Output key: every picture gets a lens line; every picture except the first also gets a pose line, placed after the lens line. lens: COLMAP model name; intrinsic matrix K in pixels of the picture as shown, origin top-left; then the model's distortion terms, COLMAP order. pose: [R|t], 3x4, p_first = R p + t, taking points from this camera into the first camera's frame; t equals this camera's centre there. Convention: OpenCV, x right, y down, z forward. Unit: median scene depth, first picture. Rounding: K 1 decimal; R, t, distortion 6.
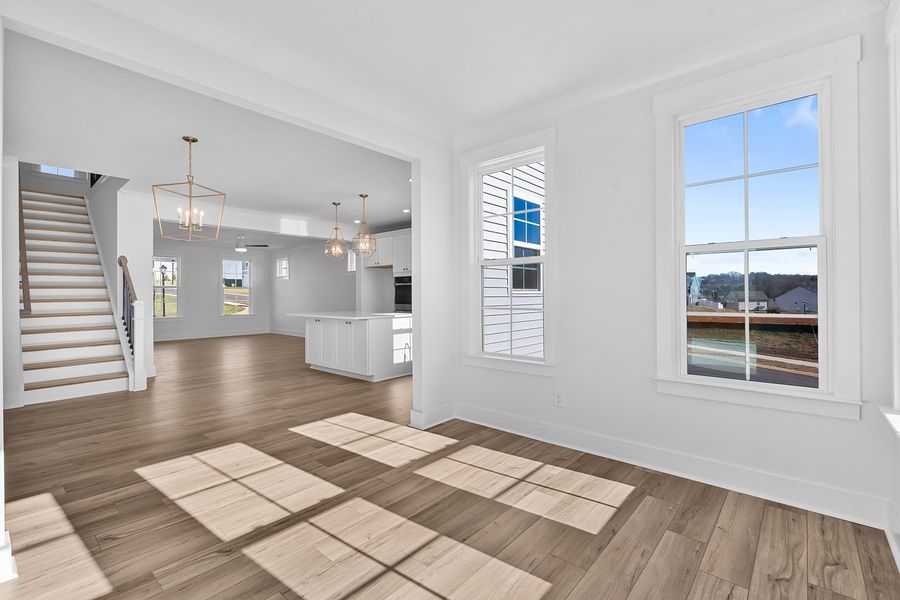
lens RADIAL K [[402.9, 0, 450.1], [0, 402.9, 293.0], [0, 0, 1]] dist [-0.003792, -0.000747]
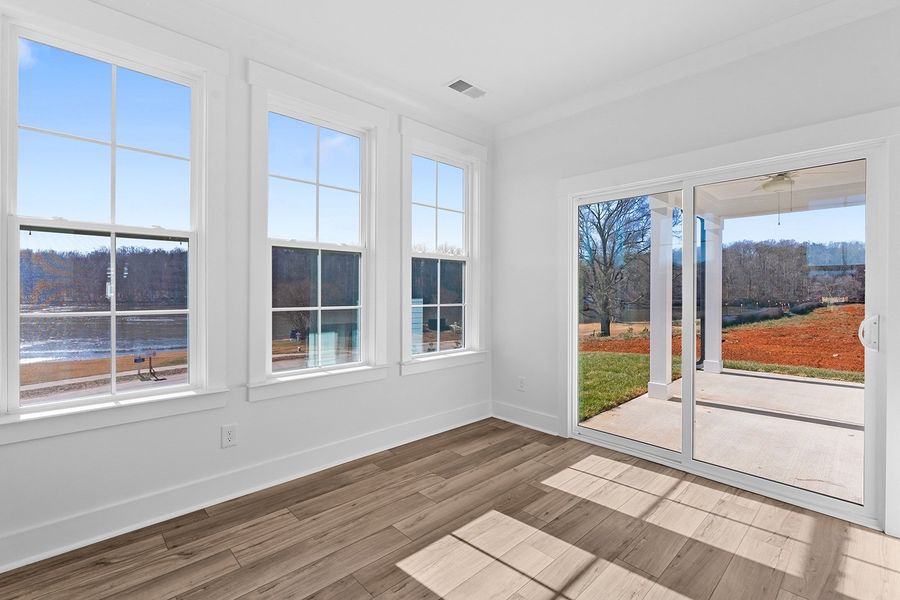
lens RADIAL K [[402.9, 0, 450.1], [0, 402.9, 293.0], [0, 0, 1]] dist [-0.003792, -0.000747]
pose [[-0.996357, 0.006221, 0.085055, 0.012784], [0.005165, 0.999907, -0.012626, 0.022610], [-0.085126, -0.012140, -0.996296, 1.582665]]
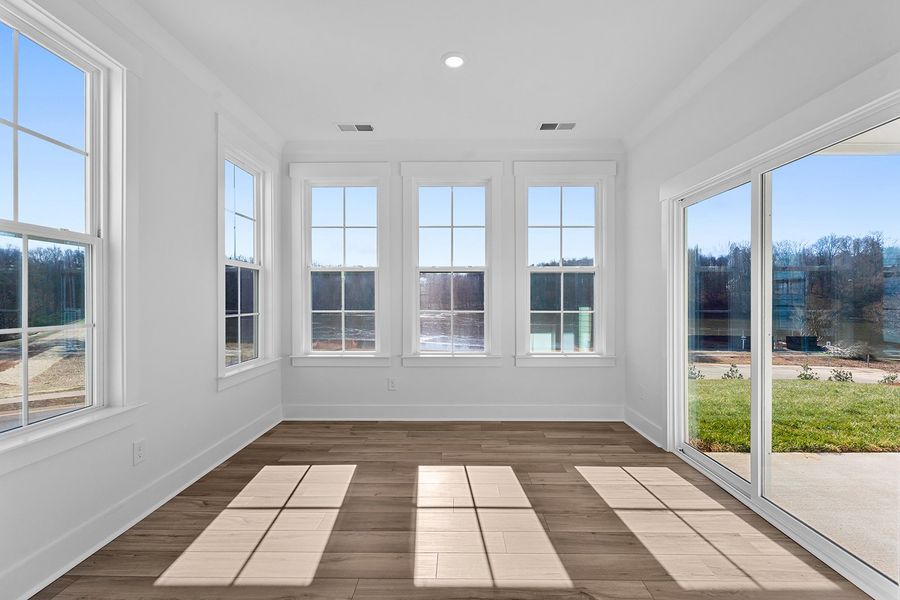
lens RADIAL K [[407.7, 0, 450.0], [0, 407.7, 300.0], [0, 0, 1]] dist [-0.020628, -0.000086]
pose [[-0.662049, 0.004002, 0.749450, -0.899793], [-0.002754, 0.999966, -0.007773, 0.013624], [-0.749456, -0.007210, -0.662015, 1.604110]]
